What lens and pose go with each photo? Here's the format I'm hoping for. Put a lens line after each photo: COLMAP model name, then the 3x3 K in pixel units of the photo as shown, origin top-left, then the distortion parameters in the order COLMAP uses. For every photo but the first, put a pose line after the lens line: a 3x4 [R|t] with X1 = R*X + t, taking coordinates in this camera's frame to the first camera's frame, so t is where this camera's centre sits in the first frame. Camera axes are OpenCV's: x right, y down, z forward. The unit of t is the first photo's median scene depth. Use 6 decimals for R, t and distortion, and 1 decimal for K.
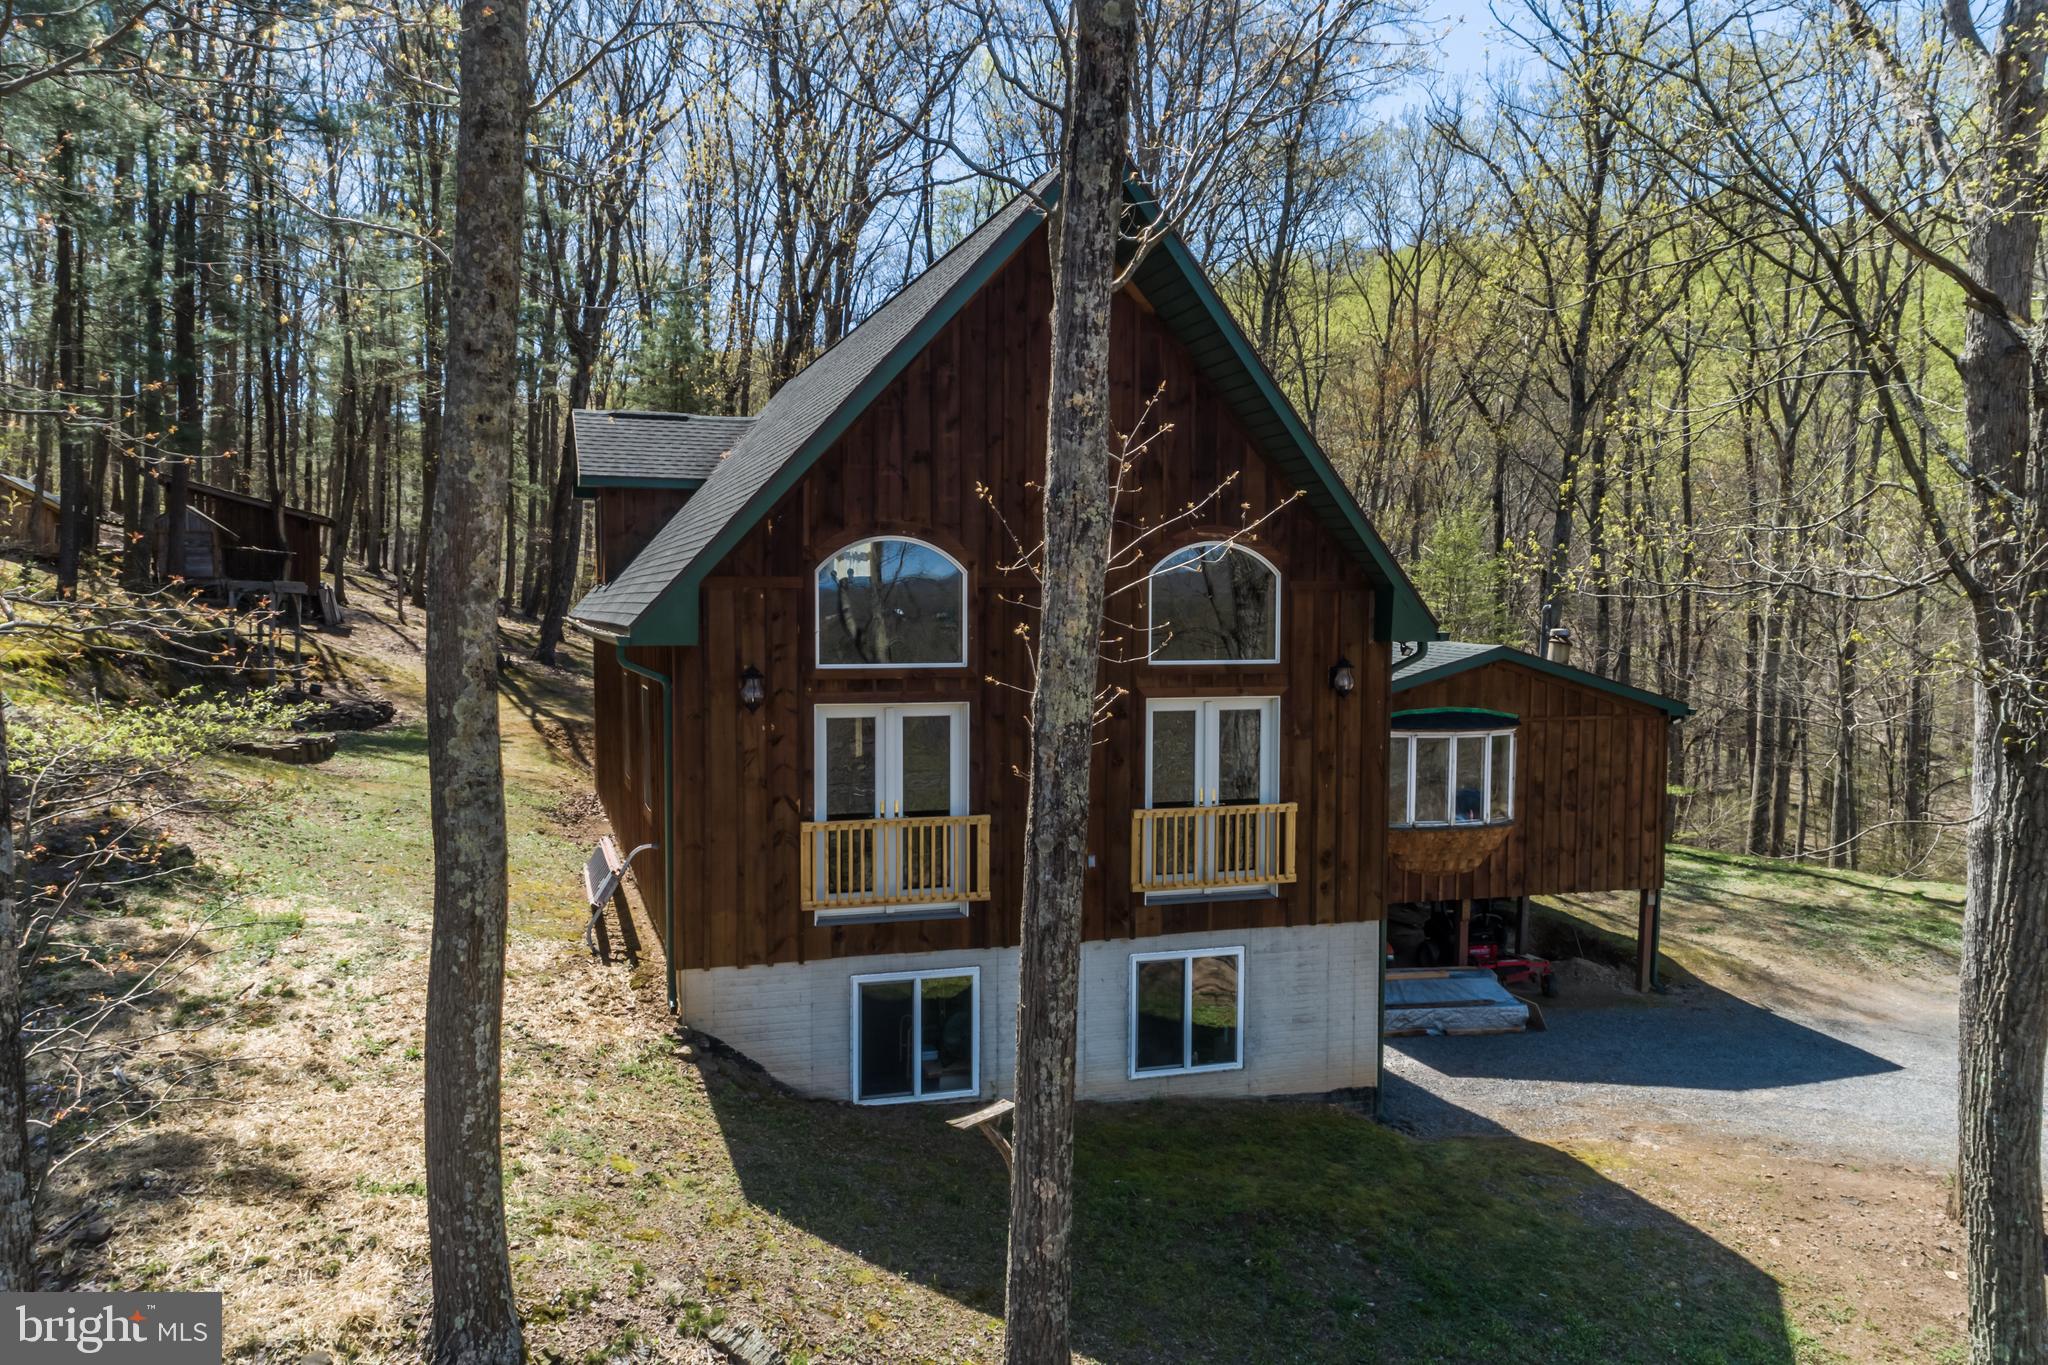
lens RADIAL K [[1496.8, 0, 1024.0], [0, 1496.8, 682.5], [0, 0, 1]] dist [0.010335, -0.000860]
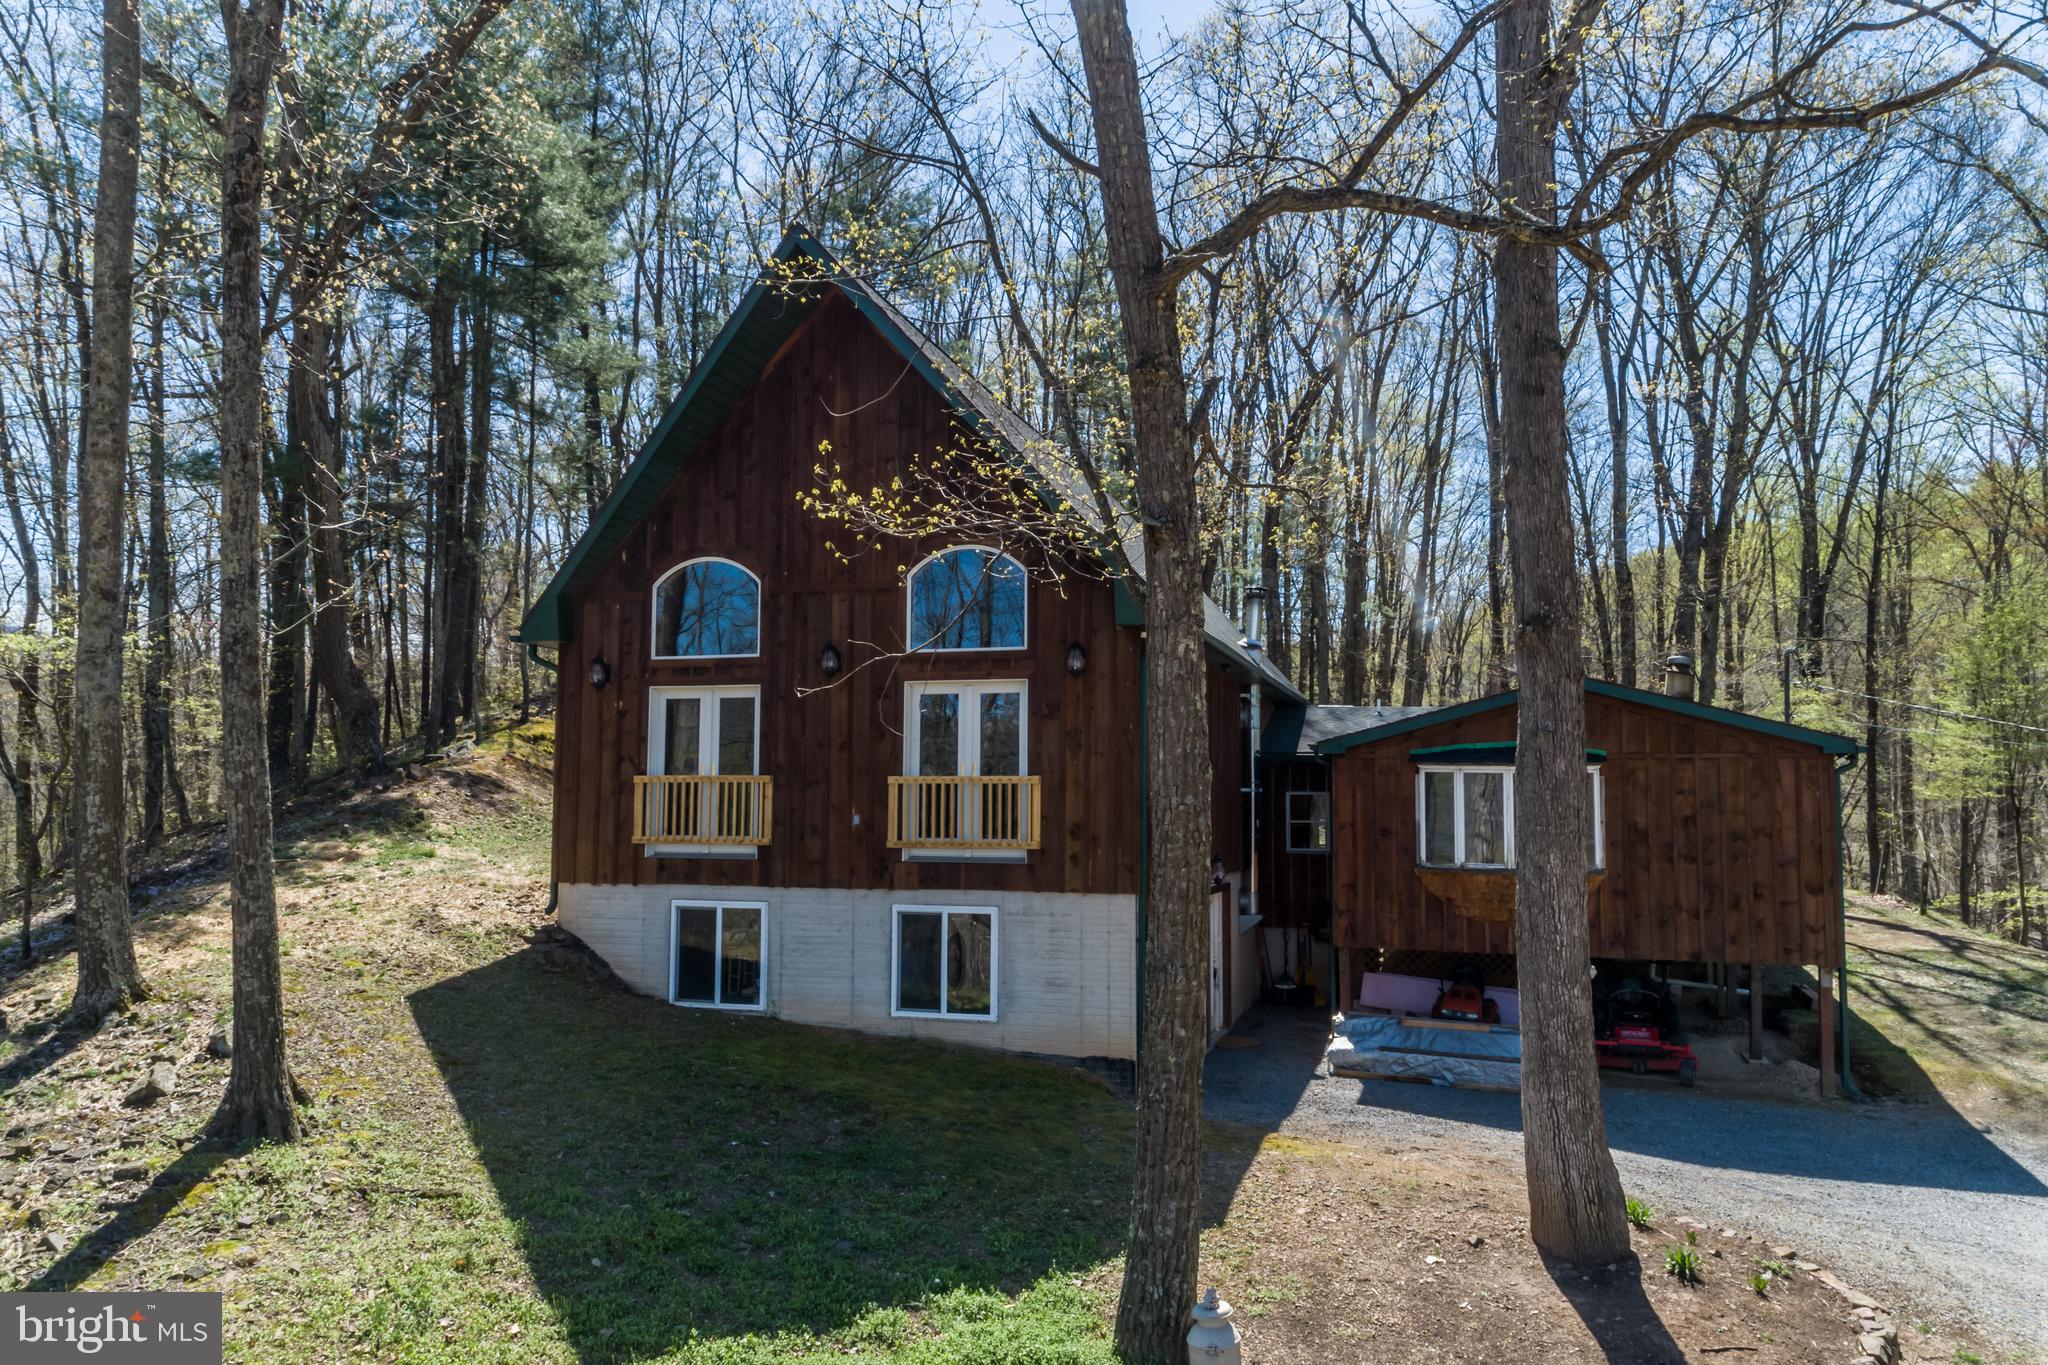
lens RADIAL K [[1496.8, 0, 1024.0], [0, 1496.8, 682.5], [0, 0, 1]] dist [0.010335, -0.000860]
pose [[0.831910, -0.048113, -0.552821, 0.816514], [-0.033617, 0.990035, -0.136753, 0.170155], [0.553892, 0.132350, 0.822002, 0.088701]]
